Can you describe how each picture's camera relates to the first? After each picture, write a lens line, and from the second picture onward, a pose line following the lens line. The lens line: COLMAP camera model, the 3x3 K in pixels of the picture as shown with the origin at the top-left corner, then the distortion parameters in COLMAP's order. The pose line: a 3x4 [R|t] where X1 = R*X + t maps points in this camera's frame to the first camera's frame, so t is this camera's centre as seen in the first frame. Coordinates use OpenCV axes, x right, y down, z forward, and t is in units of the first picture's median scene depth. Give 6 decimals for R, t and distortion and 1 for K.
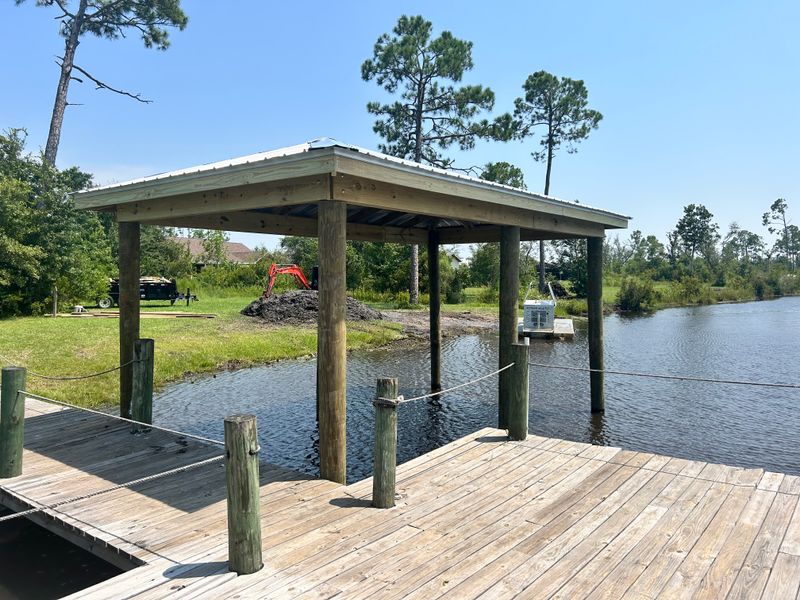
lens RADIAL K [[612.2, 0, 392.3], [0, 612.2, 297.6], [0, 0, 1]] dist [0.048316, -0.058729]
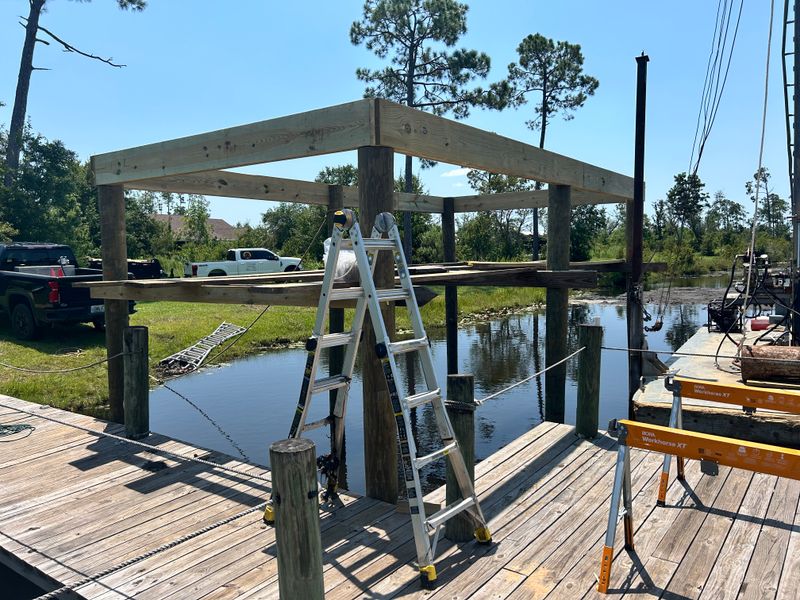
lens RADIAL K [[612.2, 0, 406.8], [0, 612.2, 299.2], [0, 0, 1]] dist [0.048316, -0.058729]
pose [[0.998739, -0.019680, 0.046183, -0.013820], [0.017635, 0.998864, 0.044279, -0.000392], [-0.047002, -0.043409, 0.997951, 0.027688]]
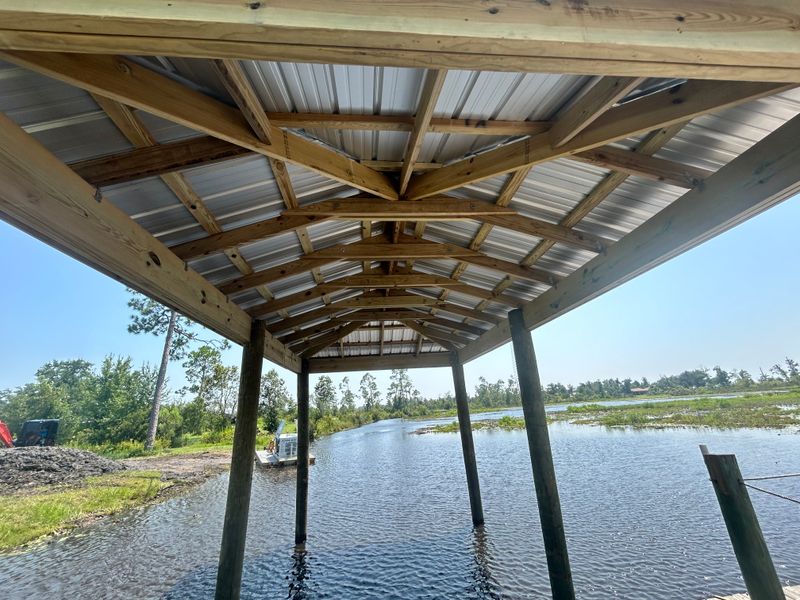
lens RADIAL K [[326.8, 0, 401.1], [0, 326.8, 299.6], [0, 0, 1]] dist [0.000286, -0.000326]
pose [[0.726079, 0.181066, 0.663343, -0.067285], [0.085778, 0.933320, -0.348649, 0.000106], [-0.682240, 0.310047, 0.662132, 0.161865]]
